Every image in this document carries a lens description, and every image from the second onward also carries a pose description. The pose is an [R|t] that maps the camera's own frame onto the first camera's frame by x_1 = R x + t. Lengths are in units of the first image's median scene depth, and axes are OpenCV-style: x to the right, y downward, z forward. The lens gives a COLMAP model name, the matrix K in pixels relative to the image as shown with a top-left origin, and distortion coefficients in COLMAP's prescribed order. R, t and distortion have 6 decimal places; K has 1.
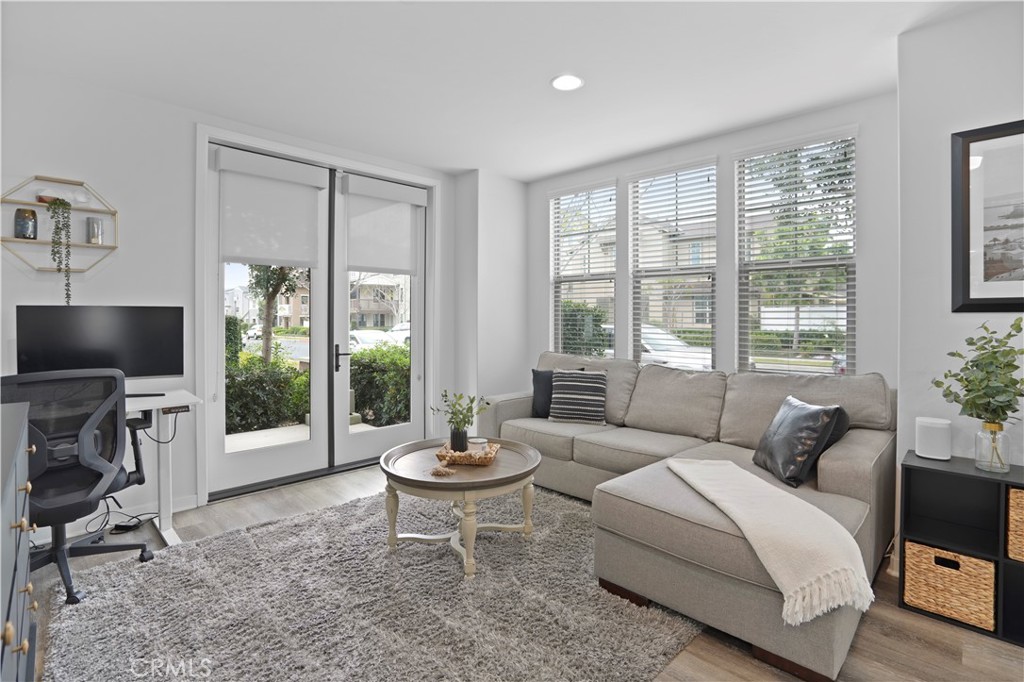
lens RADIAL K [[492.9, 0, 510.1], [0, 492.9, 321.6], [0, 0, 1]] dist [-0.057459, 0.019872]
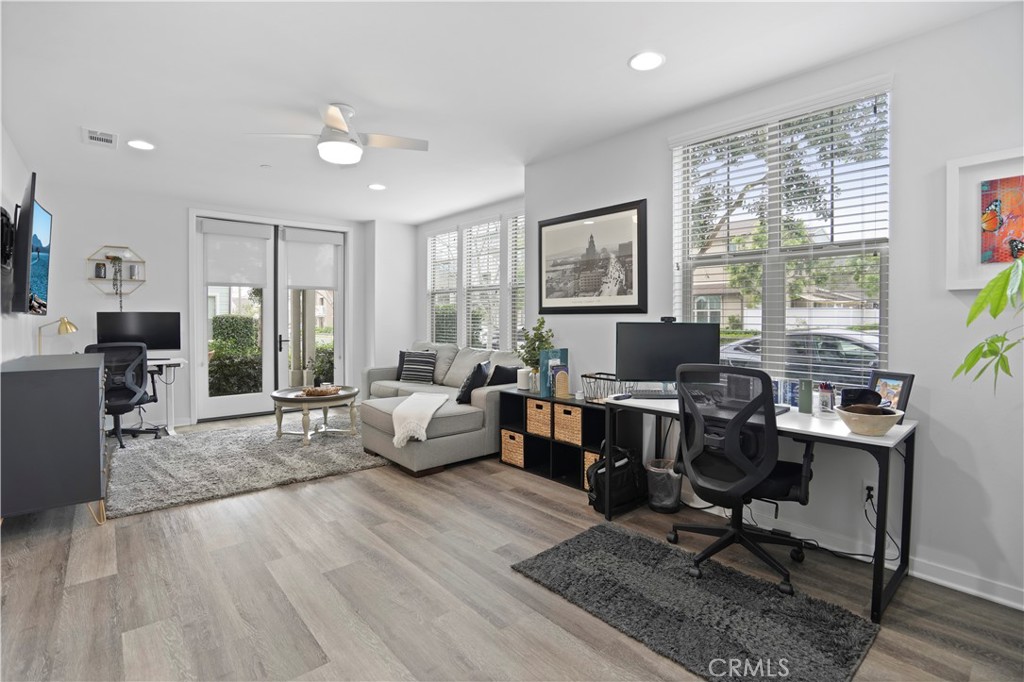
lens RADIAL K [[491.8, 0, 511.7], [0, 491.8, 328.2], [0, 0, 1]] dist [-0.066849, 0.025159]
pose [[0.997310, 0.000342, -0.073301, 0.803807], [0.000525, 0.999930, 0.011811, 0.010616], [0.073300, -0.011817, 0.997240, -0.818908]]
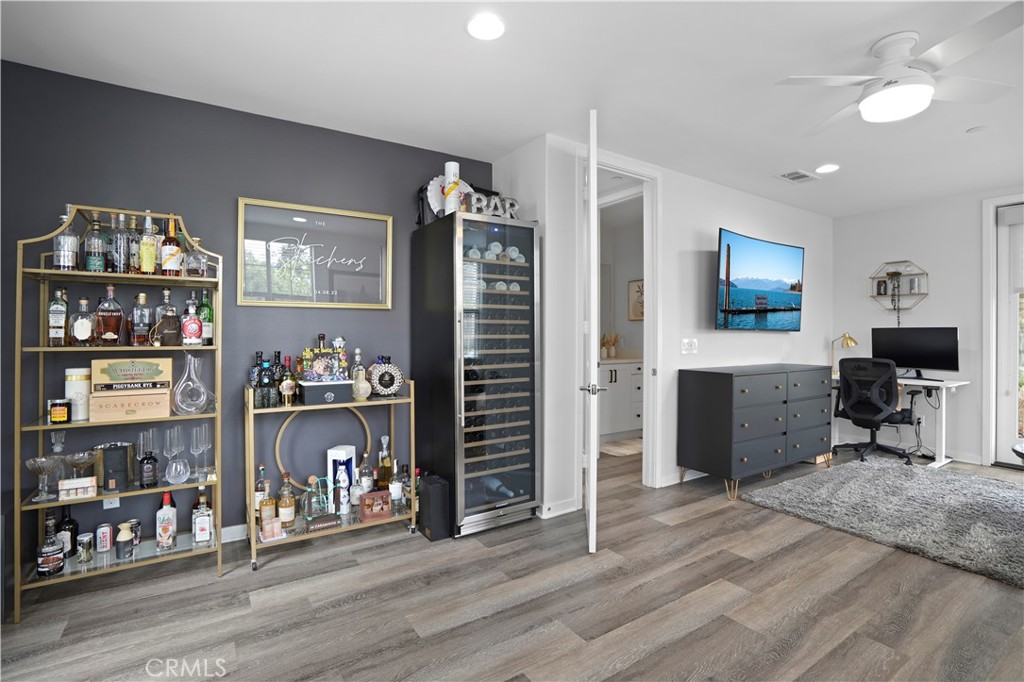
lens RADIAL K [[487.7, 0, 513.2], [0, 487.7, 333.5], [0, 0, 1]] dist [-0.017471, 0.000573]
pose [[-0.216958, -0.000593, -0.976181, 1.297240], [-0.011012, 0.999938, 0.001840, 0.003165], [0.976119, 0.011149, -0.216951, -0.082271]]
